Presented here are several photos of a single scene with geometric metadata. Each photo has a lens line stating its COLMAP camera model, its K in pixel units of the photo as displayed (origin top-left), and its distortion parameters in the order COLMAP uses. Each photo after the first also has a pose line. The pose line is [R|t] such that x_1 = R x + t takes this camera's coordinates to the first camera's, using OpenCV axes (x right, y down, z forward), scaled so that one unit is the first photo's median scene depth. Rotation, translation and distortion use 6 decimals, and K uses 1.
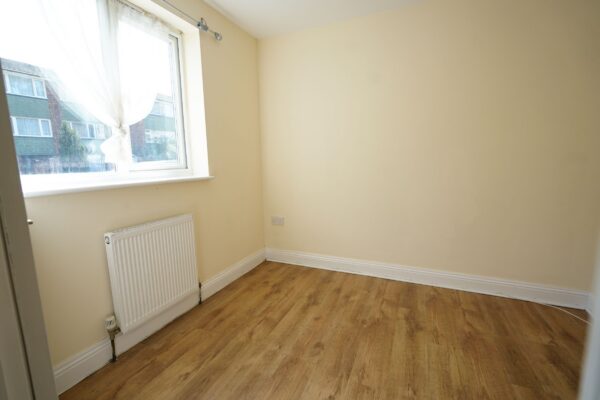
lens RADIAL K [[274.0, 0, 297.4], [0, 274.0, 201.4], [0, 0, 1]] dist [0.002433, 0.002658]
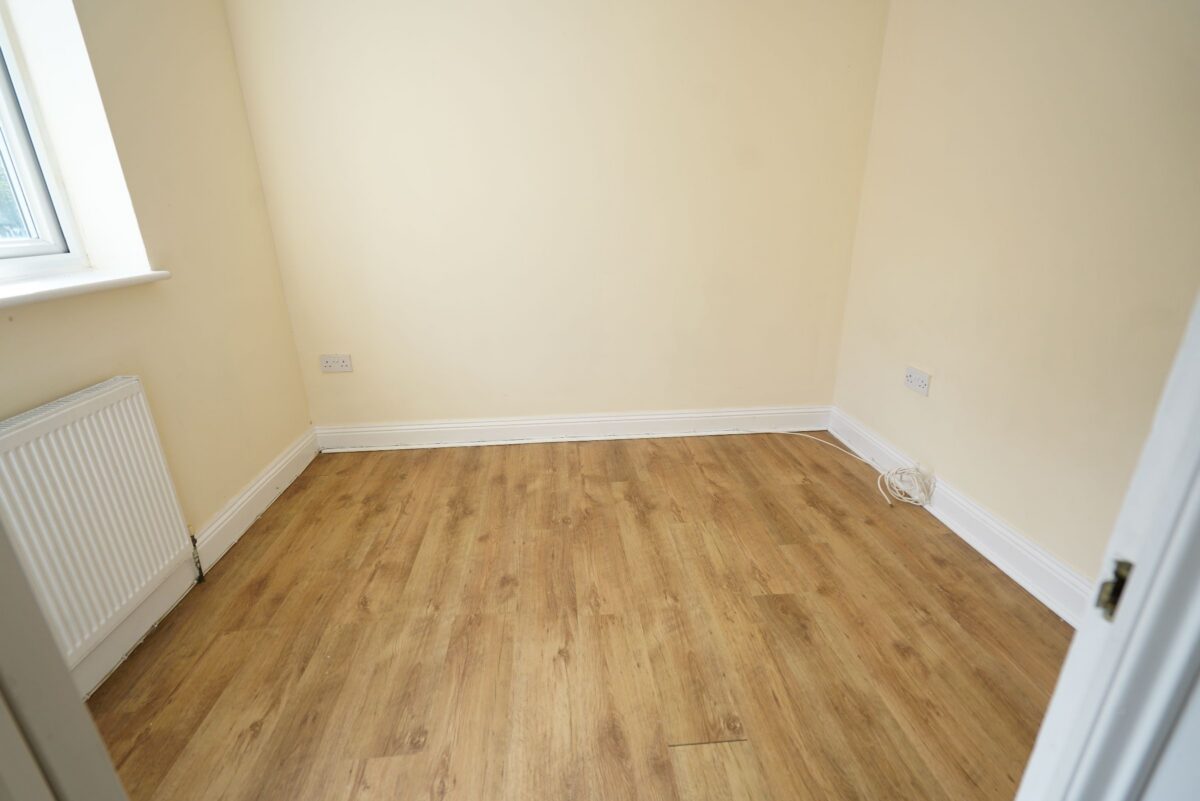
lens RADIAL K [[548.1, 0, 594.1], [0, 548.1, 399.4], [0, 0, 1]] dist [0.002433, 0.002658]
pose [[0.876381, -0.155410, 0.455855, -0.195026], [0.070286, 0.977644, 0.198173, -0.031881], [-0.476462, -0.141635, 0.867712, 0.016381]]
